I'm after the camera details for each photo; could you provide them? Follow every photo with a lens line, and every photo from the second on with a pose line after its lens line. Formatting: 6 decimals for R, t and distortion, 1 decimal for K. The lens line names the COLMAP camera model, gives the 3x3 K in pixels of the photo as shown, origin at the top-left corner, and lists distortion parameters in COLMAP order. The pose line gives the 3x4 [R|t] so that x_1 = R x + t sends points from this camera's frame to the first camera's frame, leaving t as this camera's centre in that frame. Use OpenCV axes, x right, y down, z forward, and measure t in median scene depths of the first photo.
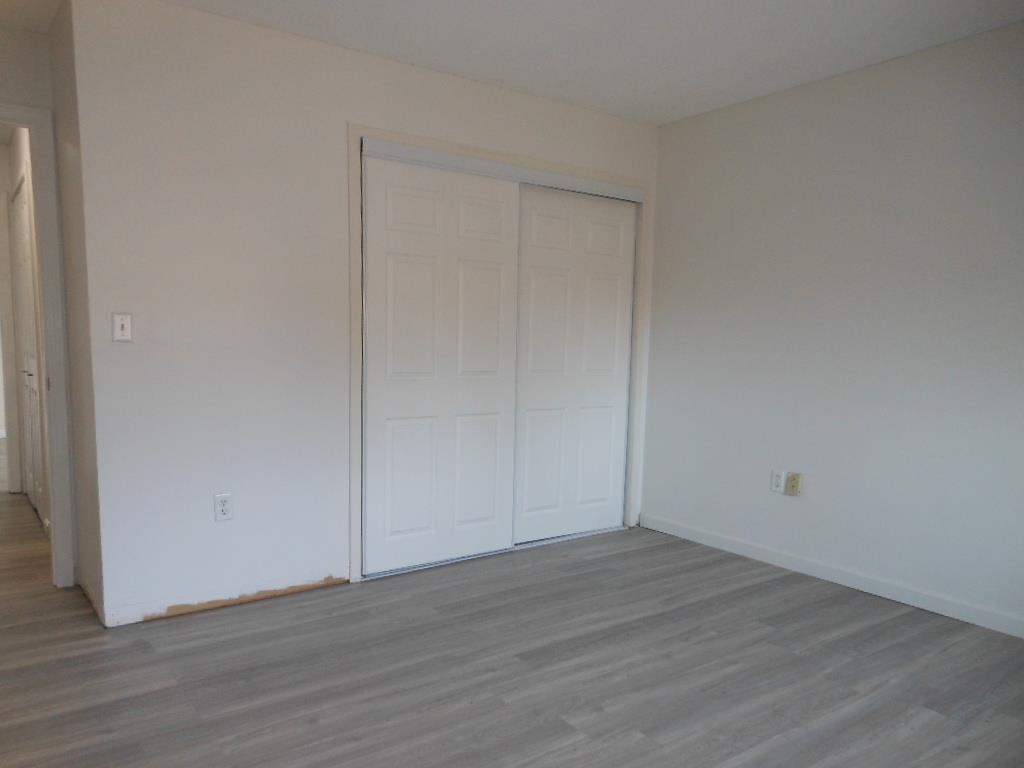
lens RADIAL K [[765.2, 0, 515.4], [0, 765.2, 382.7], [0, 0, 1]] dist [0.009536, 0.031787]
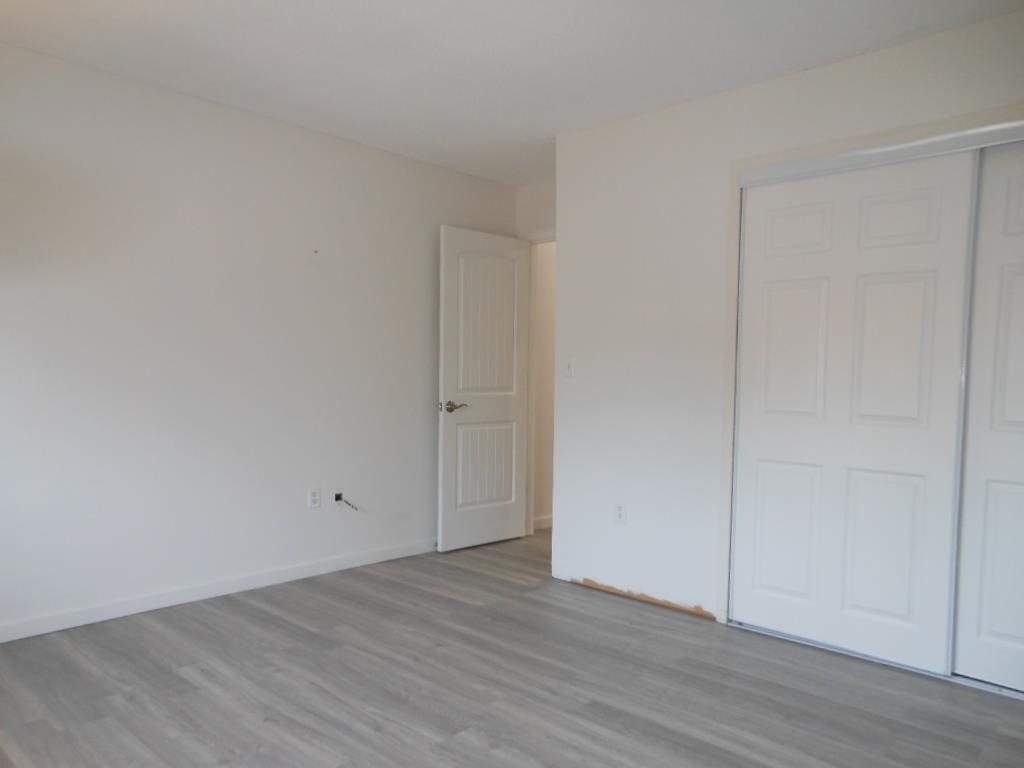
lens RADIAL K [[765.2, 0, 517.1], [0, 765.2, 386.2], [0, 0, 1]] dist [0.009536, 0.031787]
pose [[0.178061, 0.002238, -0.984017, 0.798799], [-0.072249, 0.997328, -0.010806, -0.012545], [0.981363, 0.073018, 0.177747, 0.619581]]
